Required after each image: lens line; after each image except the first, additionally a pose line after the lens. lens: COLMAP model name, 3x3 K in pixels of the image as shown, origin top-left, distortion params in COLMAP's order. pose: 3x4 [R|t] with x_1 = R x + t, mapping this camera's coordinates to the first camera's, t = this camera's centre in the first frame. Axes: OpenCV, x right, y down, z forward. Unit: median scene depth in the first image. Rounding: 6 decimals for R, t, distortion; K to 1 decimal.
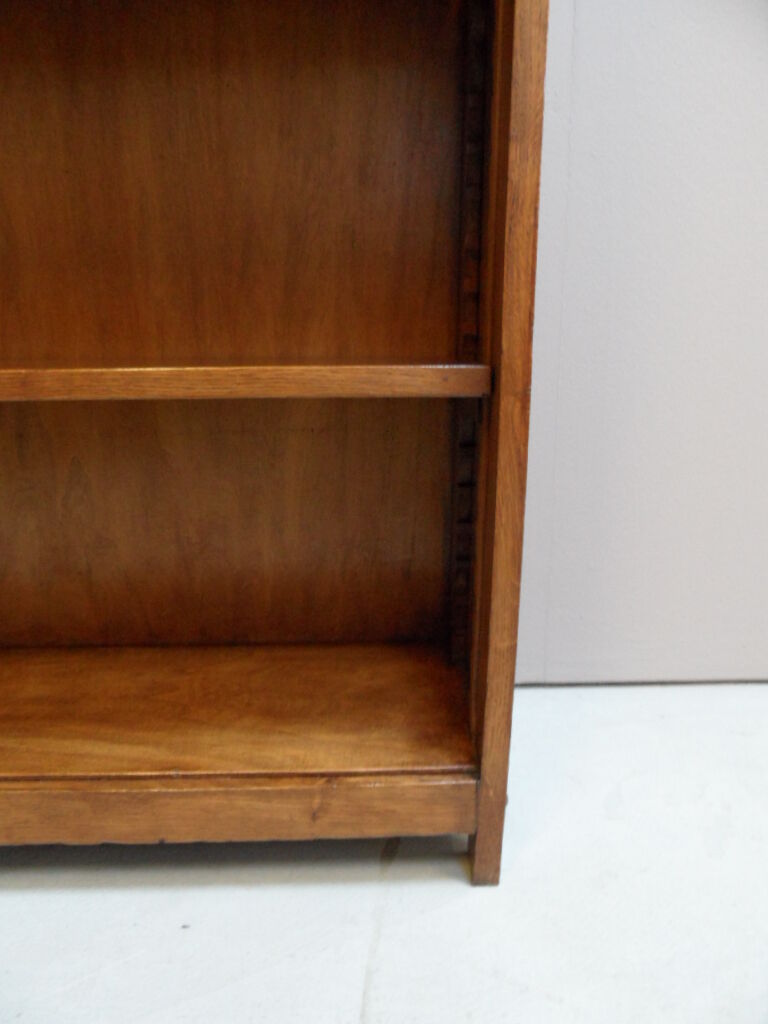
lens RADIAL K [[770.7, 0, 384.0], [0, 770.7, 512.0], [0, 0, 1]] dist [-0.080524, 0.100948]
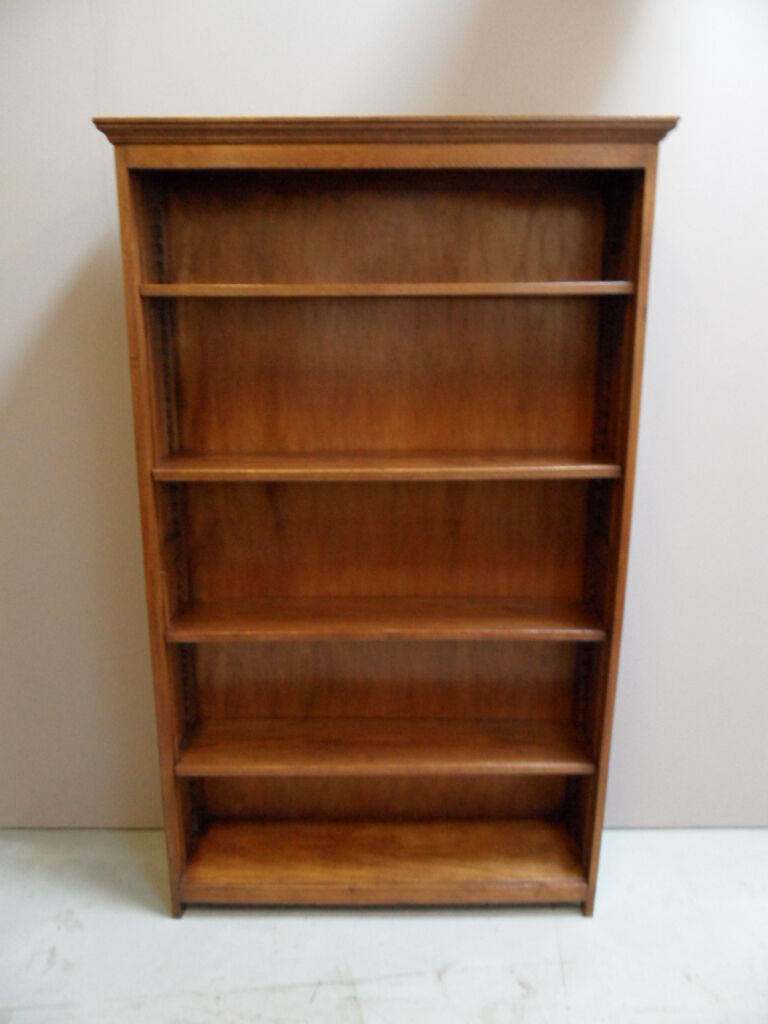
lens RADIAL K [[770.7, 0, 384.0], [0, 770.7, 512.0], [0, 0, 1]] dist [-0.080524, 0.100948]
pose [[0.999742, 0.008113, -0.021221, -0.604072], [-0.008595, 0.999706, -0.022691, -1.007936], [0.021030, 0.022868, 0.999517, -1.995030]]
